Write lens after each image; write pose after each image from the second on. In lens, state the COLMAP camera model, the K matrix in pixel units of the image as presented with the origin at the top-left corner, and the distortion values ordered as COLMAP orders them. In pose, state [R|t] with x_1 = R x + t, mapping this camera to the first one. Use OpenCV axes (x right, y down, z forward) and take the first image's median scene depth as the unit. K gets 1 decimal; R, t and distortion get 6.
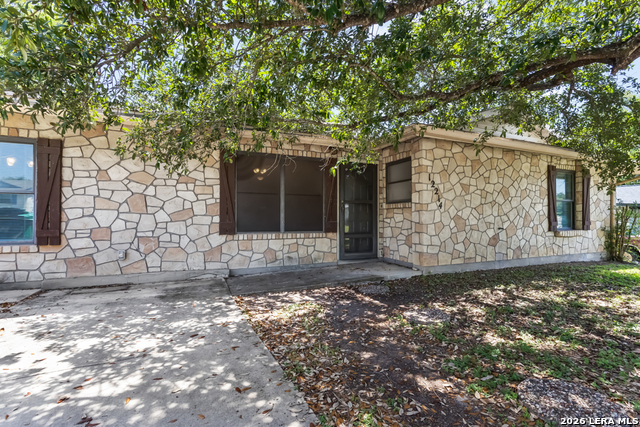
lens RADIAL K [[295.8, 0, 319.2], [0, 295.8, 212.9], [0, 0, 1]] dist [0.000666, 0.000647]
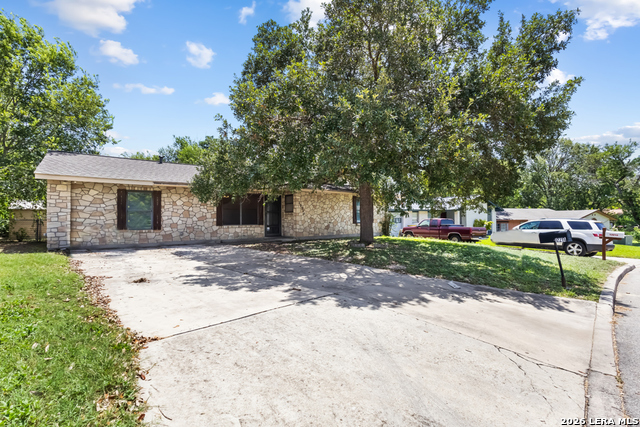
lens RADIAL K [[295.8, 0, 317.9], [0, 295.8, 212.5], [0, 0, 1]] dist [0.000666, 0.000647]
pose [[0.972522, -0.004358, 0.232769, -0.076238], [0.005017, 0.999985, -0.002241, -0.028657], [-0.232756, 0.003347, 0.972529, -1.565575]]
